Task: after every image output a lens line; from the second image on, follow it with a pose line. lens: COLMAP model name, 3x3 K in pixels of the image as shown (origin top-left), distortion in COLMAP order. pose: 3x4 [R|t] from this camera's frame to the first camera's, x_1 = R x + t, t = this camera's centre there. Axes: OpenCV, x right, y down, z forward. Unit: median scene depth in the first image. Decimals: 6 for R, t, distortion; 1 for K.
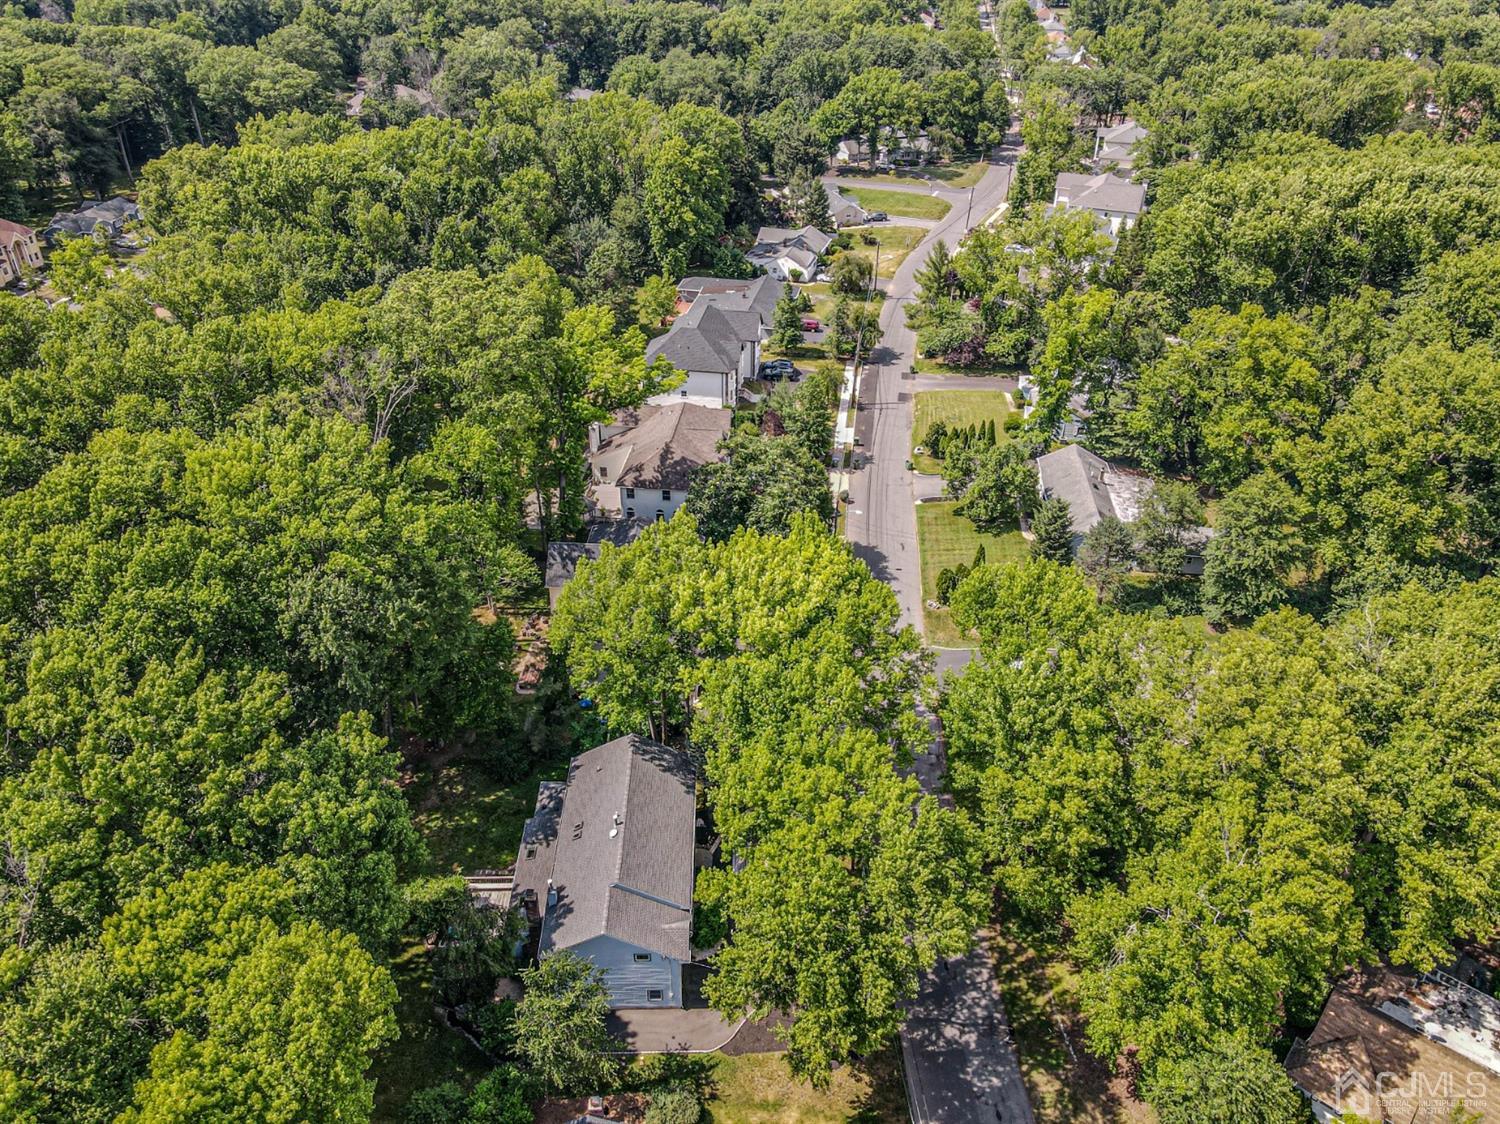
lens RADIAL K [[1051.8, 0, 748.9], [0, 1051.8, 561.5], [0, 0, 1]] dist [-0.007602, -0.000446]
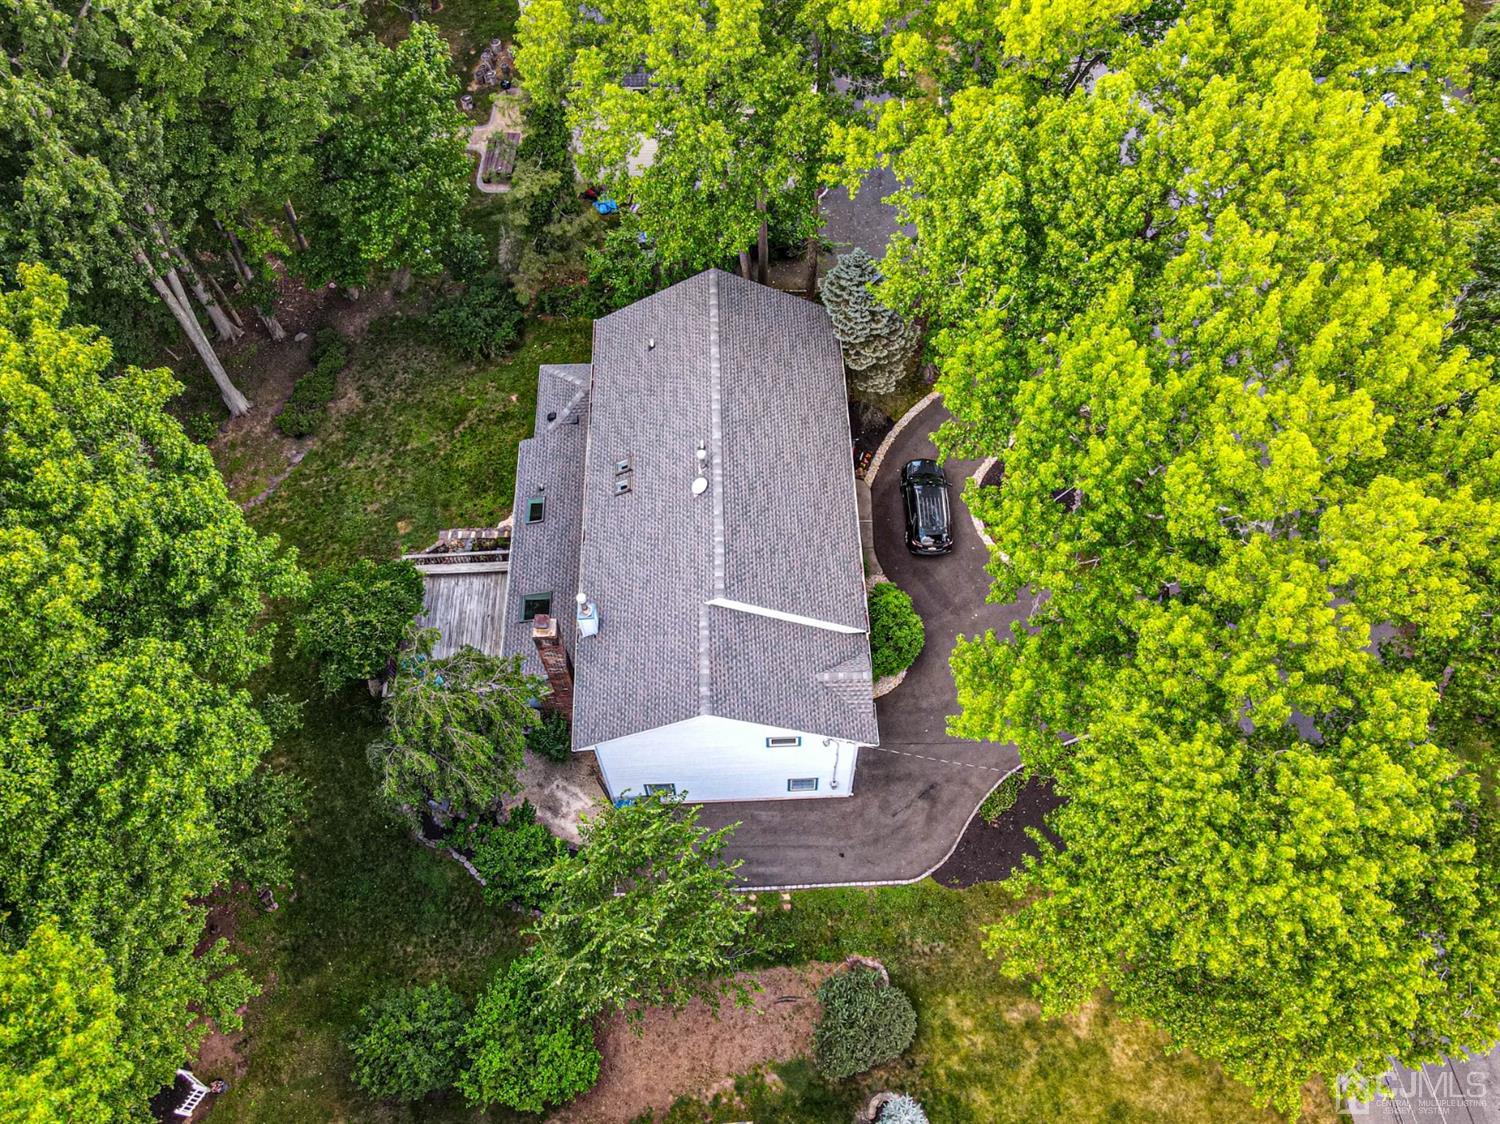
lens RADIAL K [[1051.8, 0, 751.9], [0, 1051.8, 560.3], [0, 0, 1]] dist [-0.007602, -0.000446]
pose [[0.999863, -0.016490, 0.001339, -0.105054], [0.014109, 0.892182, 0.451456, 0.064366], [-0.008639, -0.451376, 0.892292, 0.536616]]
